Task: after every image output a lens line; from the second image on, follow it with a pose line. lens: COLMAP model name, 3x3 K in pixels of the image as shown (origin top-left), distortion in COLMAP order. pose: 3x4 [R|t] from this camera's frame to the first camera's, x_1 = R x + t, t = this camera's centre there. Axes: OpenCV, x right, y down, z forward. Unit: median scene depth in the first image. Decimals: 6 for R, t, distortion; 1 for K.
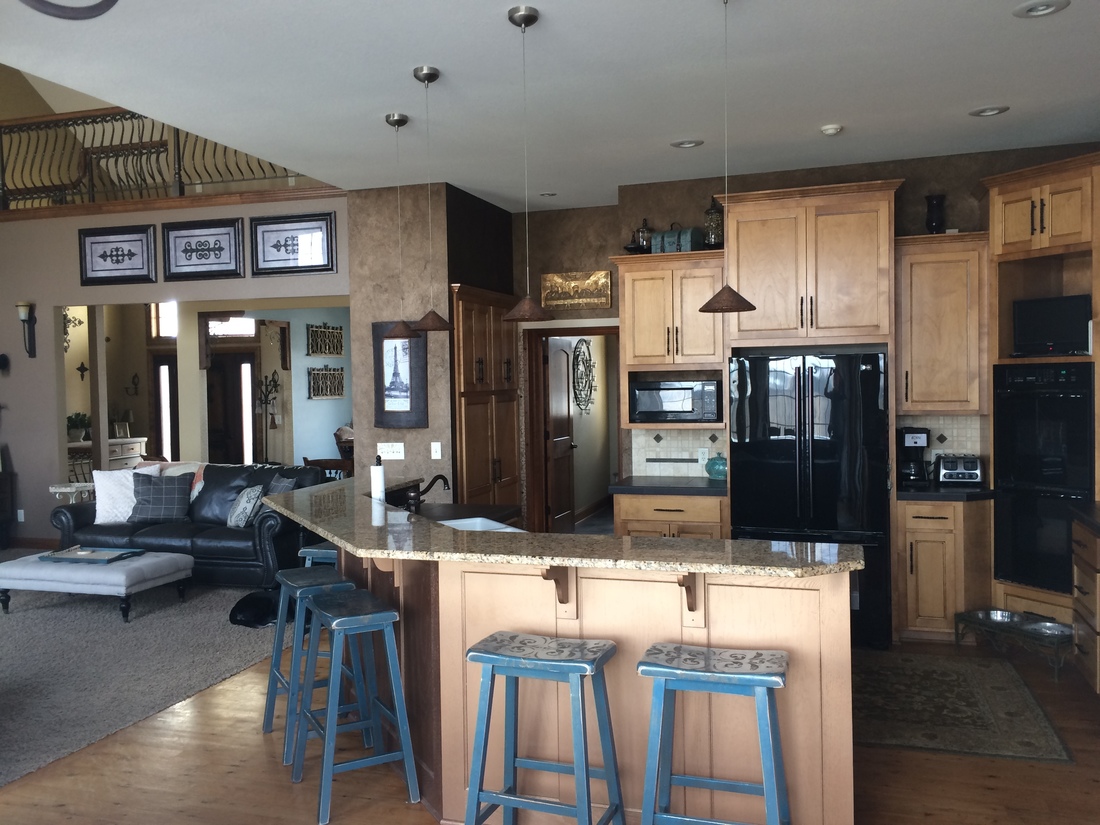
lens RADIAL K [[936.9, 0, 556.3], [0, 936.9, 410.1], [0, 0, 1]] dist [0.073227, -0.073724]
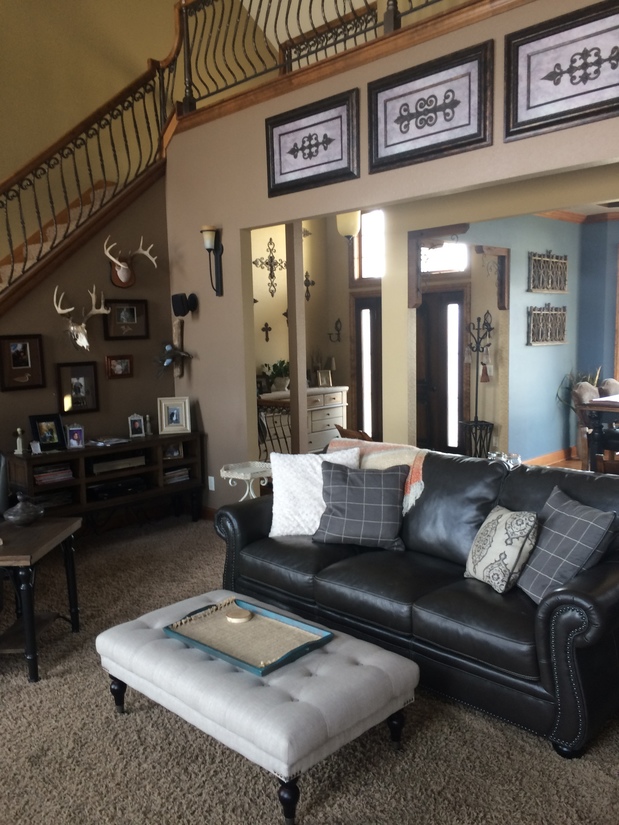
lens RADIAL K [[702.7, 0, 310.3], [0, 702.7, 415.7], [0, 0, 1]] dist [0.073227, -0.073724]
pose [[0.891969, 0.046328, -0.449717, -0.209953], [-0.005444, 0.995764, 0.091783, -0.008934], [0.452064, -0.079419, 0.888443, 0.503533]]
